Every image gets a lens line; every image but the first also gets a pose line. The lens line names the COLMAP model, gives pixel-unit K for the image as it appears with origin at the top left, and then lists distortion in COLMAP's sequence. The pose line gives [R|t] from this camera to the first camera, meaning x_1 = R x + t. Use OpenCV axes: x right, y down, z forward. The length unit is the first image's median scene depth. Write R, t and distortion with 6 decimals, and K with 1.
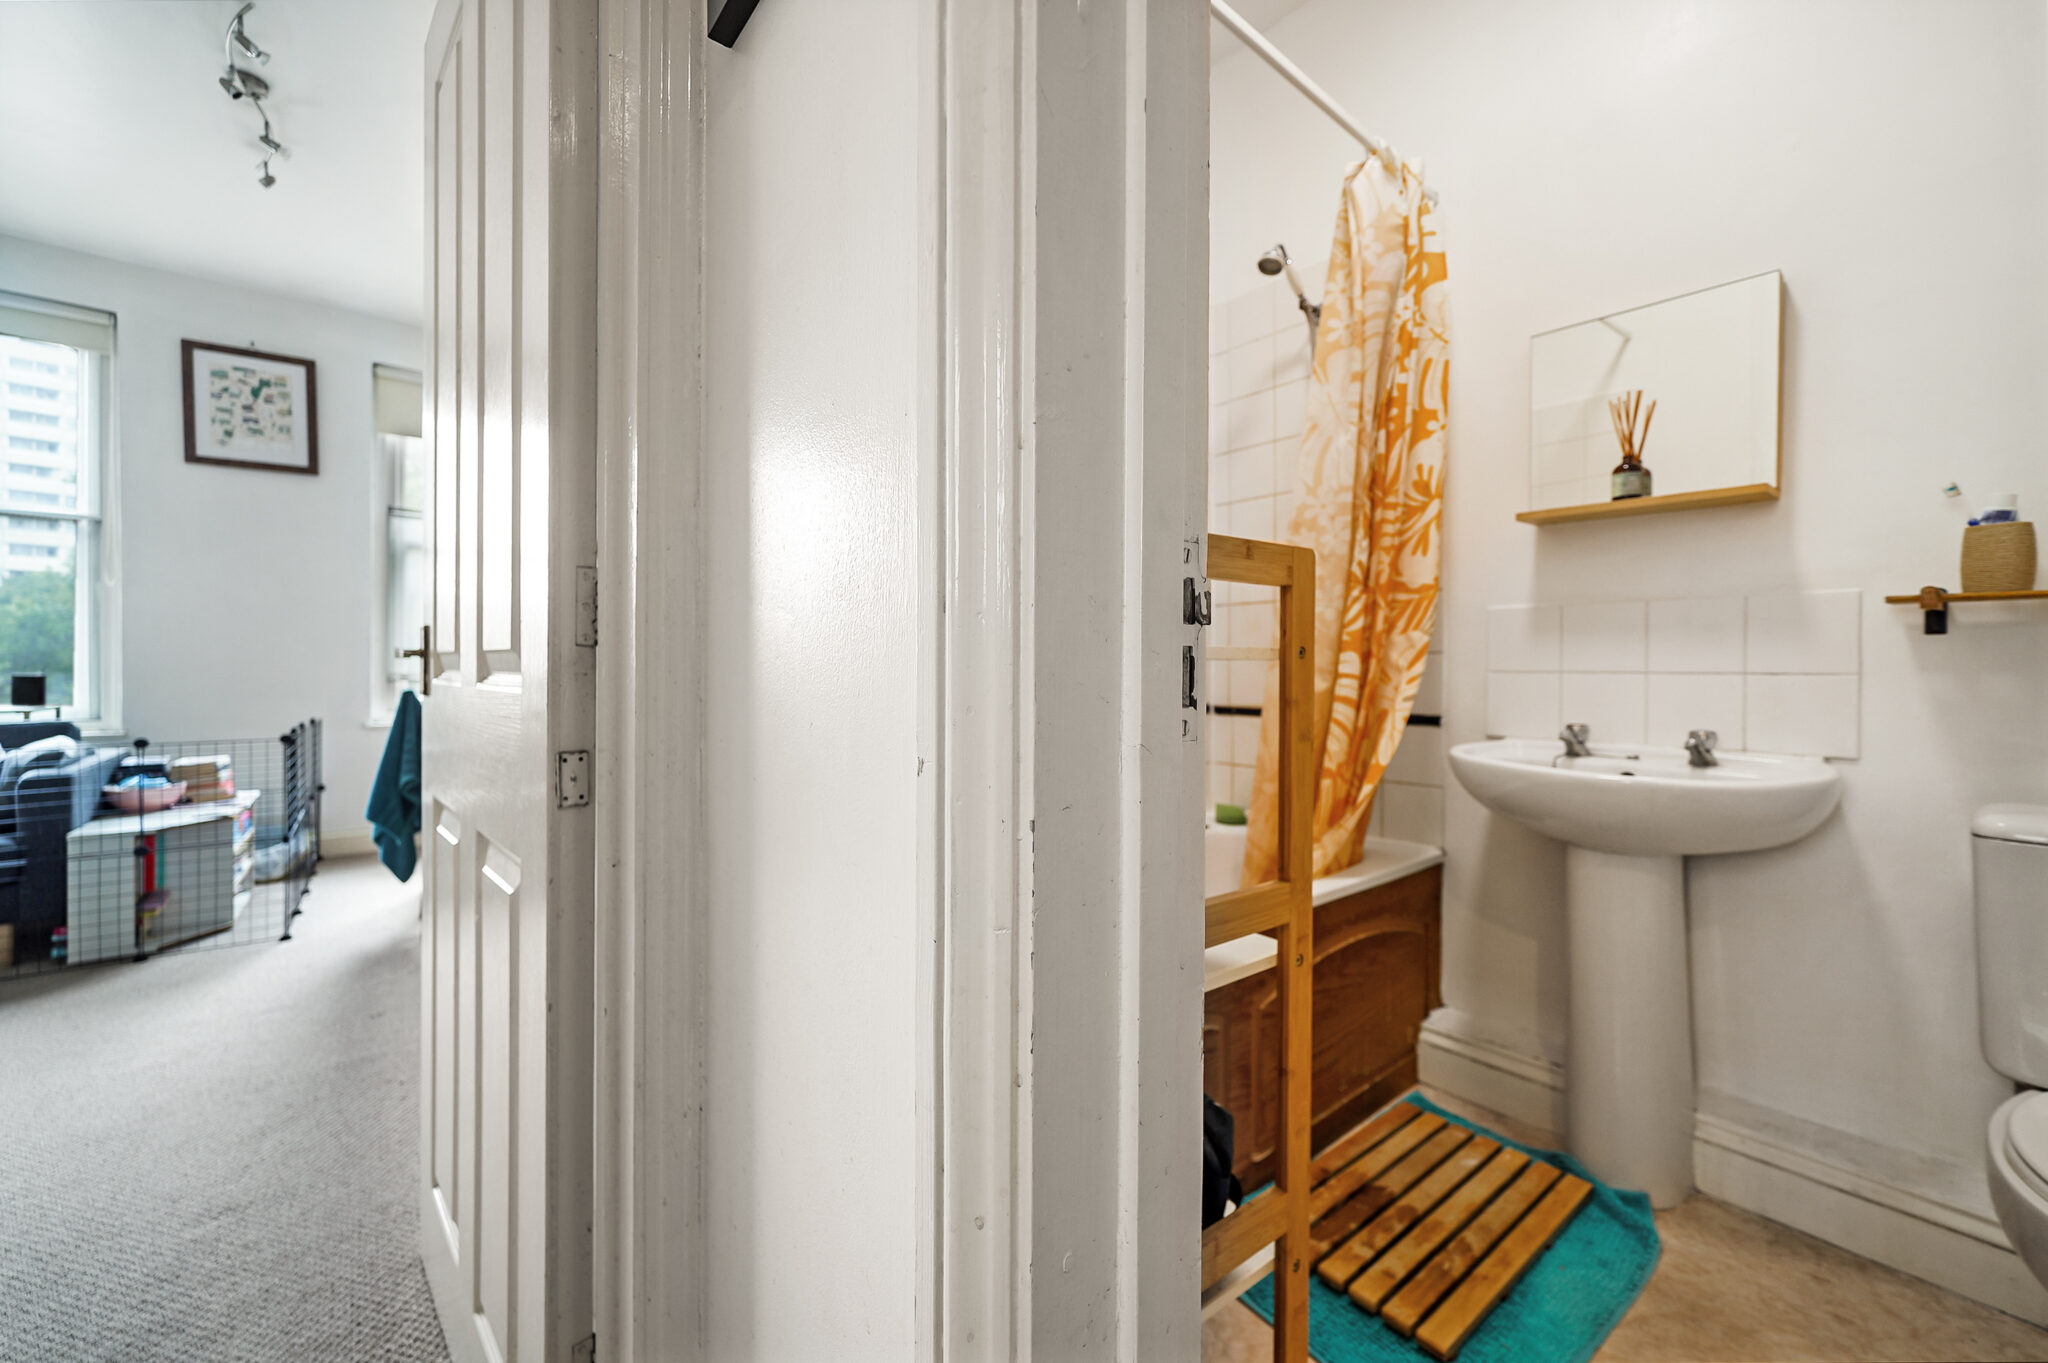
lens RADIAL K [[784.9, 0, 1062.4], [0, 784.9, 667.9], [0, 0, 1]] dist [0.018387, -0.000208]
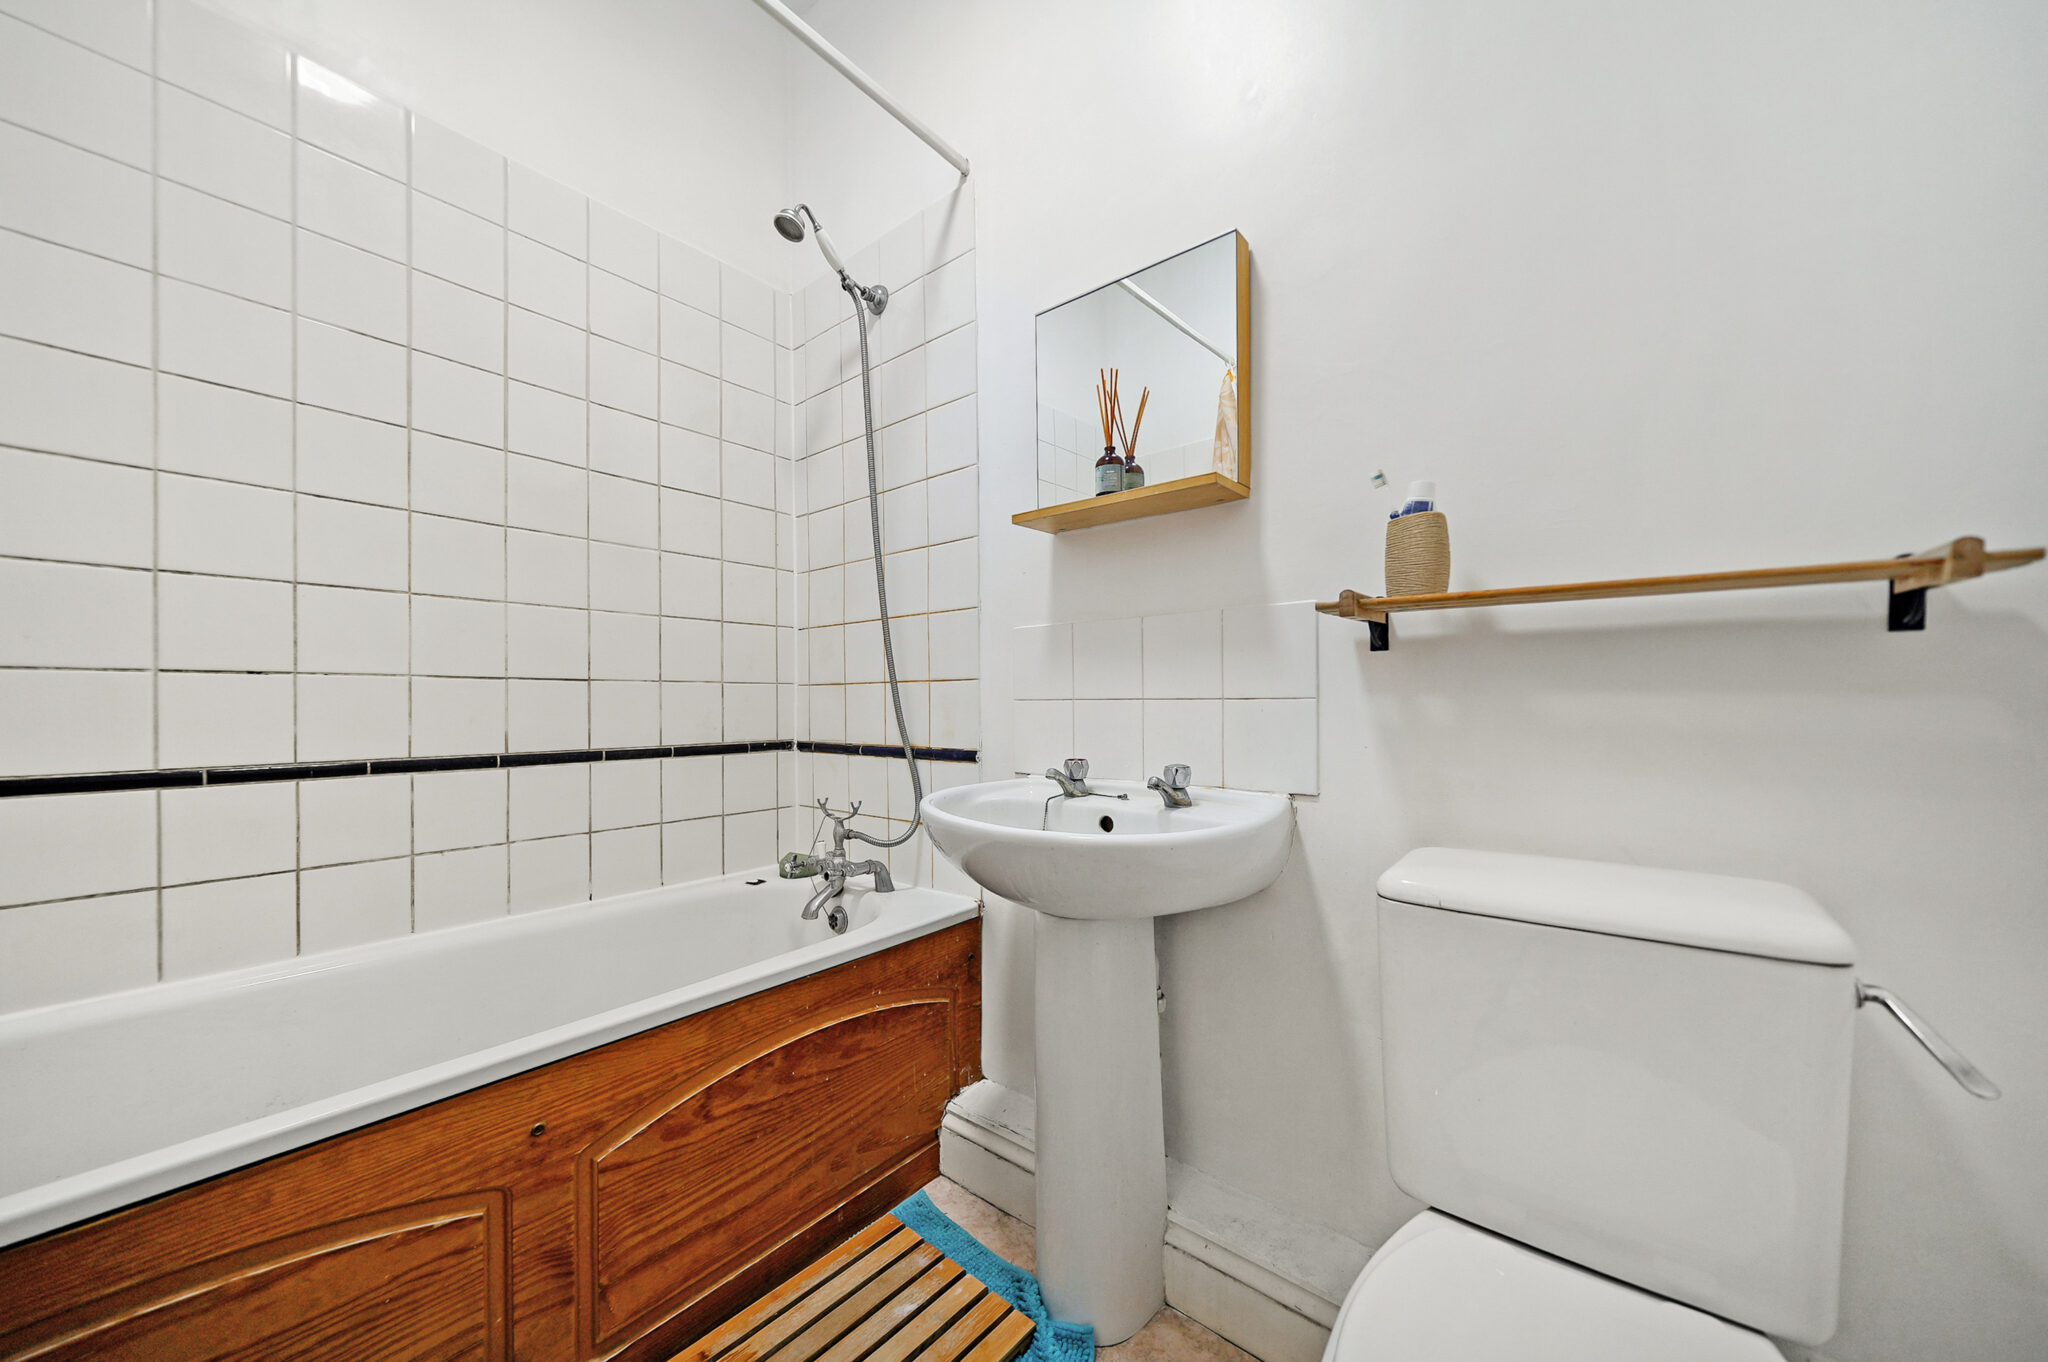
lens RADIAL K [[707.8, 0, 1024.5], [0, 707.8, 698.2], [0, 0, 1]] dist [-0.000991, -0.000040]
pose [[0.988919, -0.010453, 0.148087, 0.541085], [0.010900, 0.999938, -0.002204, 0.006654], [-0.148055, 0.003794, 0.988972, 0.274813]]
